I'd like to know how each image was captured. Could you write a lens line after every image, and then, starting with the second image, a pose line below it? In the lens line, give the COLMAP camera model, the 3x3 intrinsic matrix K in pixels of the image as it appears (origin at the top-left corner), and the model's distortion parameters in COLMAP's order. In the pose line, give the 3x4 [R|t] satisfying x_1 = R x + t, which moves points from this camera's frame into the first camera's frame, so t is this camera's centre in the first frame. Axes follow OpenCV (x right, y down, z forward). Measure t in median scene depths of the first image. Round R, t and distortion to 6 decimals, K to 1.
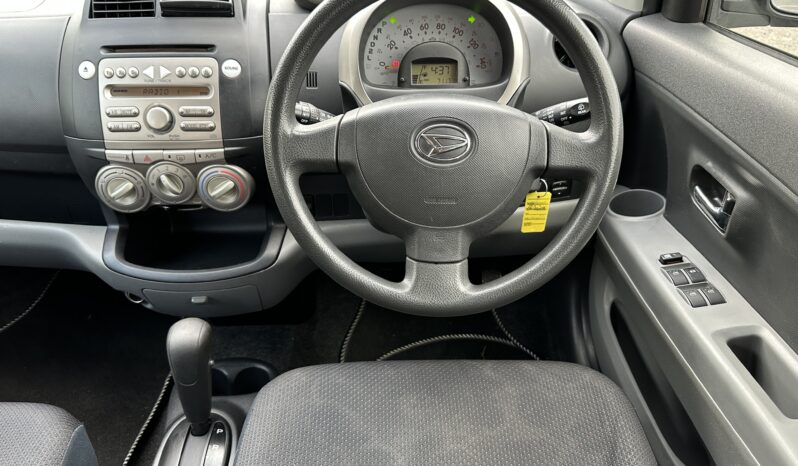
lens RADIAL K [[554.3, 0, 422.0], [0, 554.3, 200.3], [0, 0, 1]] dist [0.111619, -0.210415]
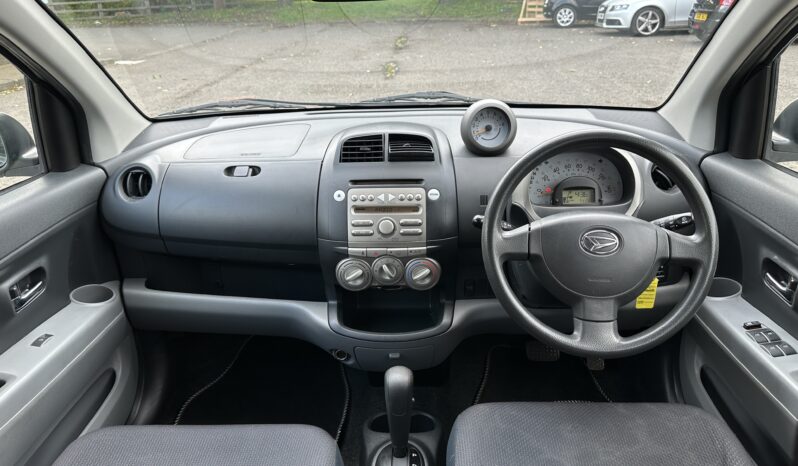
lens RADIAL K [[555.8, 0, 397.2], [0, 555.8, 214.0], [0, 0, 1]] dist [0.073942, -0.110025]
pose [[0.996707, -0.007044, -0.080782, -0.317834], [-0.005576, 0.987907, -0.154946, 0.051560], [0.080896, 0.154886, 0.984615, -0.481154]]
